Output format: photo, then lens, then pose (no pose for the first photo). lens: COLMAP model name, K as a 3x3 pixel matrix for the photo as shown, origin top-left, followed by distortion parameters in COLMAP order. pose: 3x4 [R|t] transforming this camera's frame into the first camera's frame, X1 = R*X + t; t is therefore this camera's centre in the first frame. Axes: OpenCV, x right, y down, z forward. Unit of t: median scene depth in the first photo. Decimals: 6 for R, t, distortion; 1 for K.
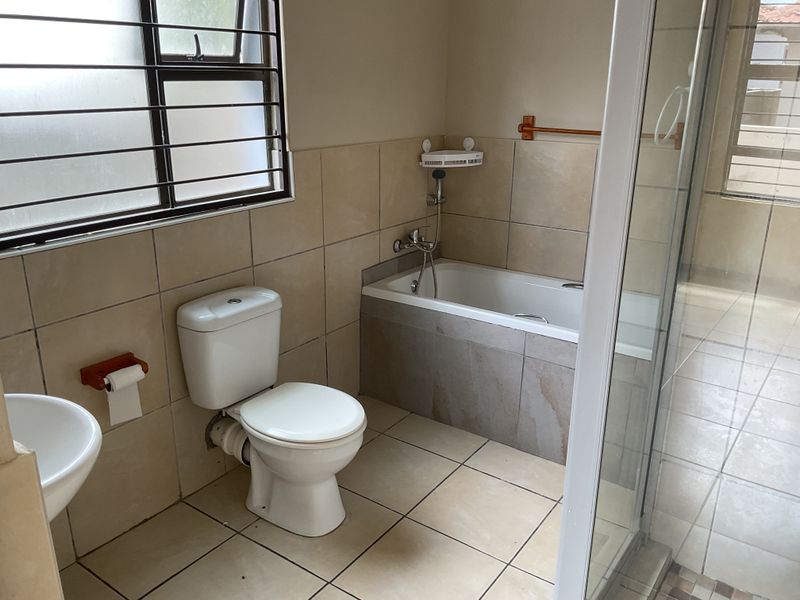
lens RADIAL K [[671.9, 0, 400.0], [0, 671.9, 300.0], [0, 0, 1]] dist [0.072799, -0.115925]
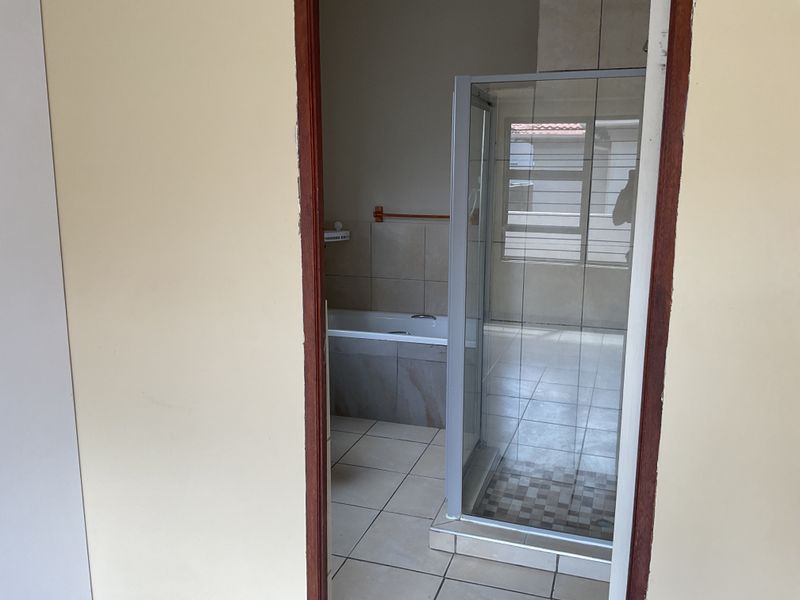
lens RADIAL K [[671.9, 0, 400.0], [0, 671.9, 300.0], [0, 0, 1]] dist [0.072799, -0.115925]
pose [[0.957532, -0.061696, 0.281647, -0.196066], [0.098569, 0.988028, -0.118680, 0.114054], [-0.270953, 0.141401, 0.952150, -0.401161]]
